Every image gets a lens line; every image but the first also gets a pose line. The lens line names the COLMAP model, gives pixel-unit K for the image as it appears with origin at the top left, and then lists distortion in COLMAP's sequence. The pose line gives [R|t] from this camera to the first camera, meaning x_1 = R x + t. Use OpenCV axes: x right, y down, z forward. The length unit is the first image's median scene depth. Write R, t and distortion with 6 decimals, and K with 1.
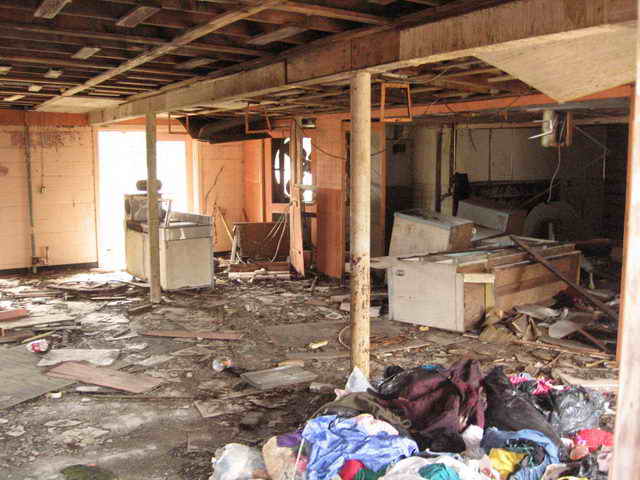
lens RADIAL K [[660.7, 0, 318.7], [0, 660.7, 238.7], [0, 0, 1]] dist [-0.101349, 0.000000]
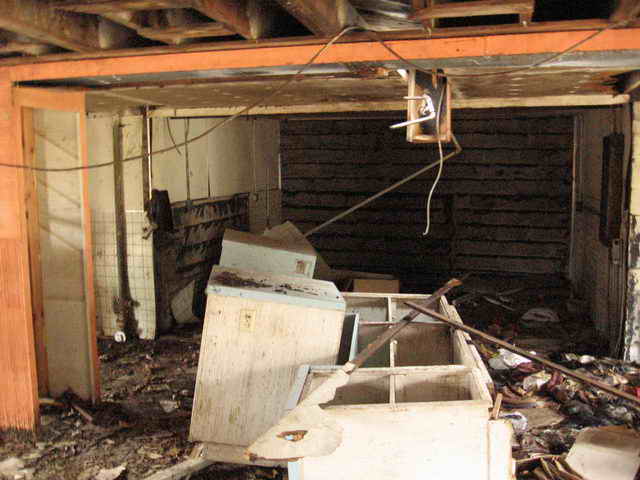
lens RADIAL K [[660.7, 0, 322.5], [0, 660.7, 238.5], [0, 0, 1]] dist [-0.101349, 0.000000]
pose [[0.720310, -0.083208, 0.688643, -0.098532], [0.092387, 0.995442, 0.023643, -0.055084], [-0.687472, 0.046592, 0.724715, 0.451780]]
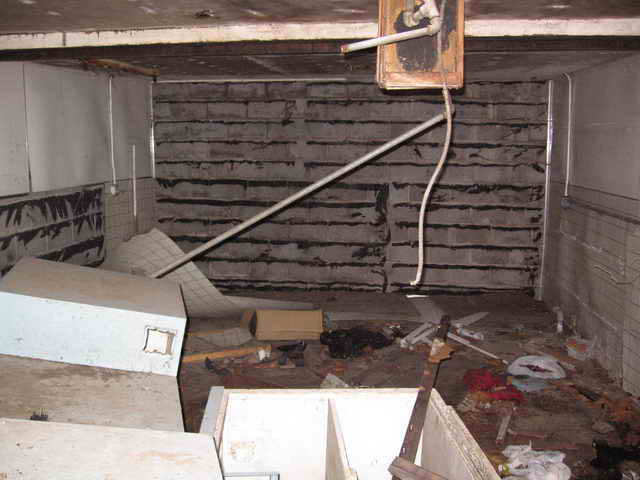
lens RADIAL K [[660.7, 0, 314.4], [0, 660.7, 240.8], [0, 0, 1]] dist [-0.101349, 0.000000]
pose [[0.615203, -0.110960, 0.780521, 0.074992], [0.096215, 0.993212, 0.065361, -0.071053], [-0.782475, 0.034887, 0.621703, 0.618913]]
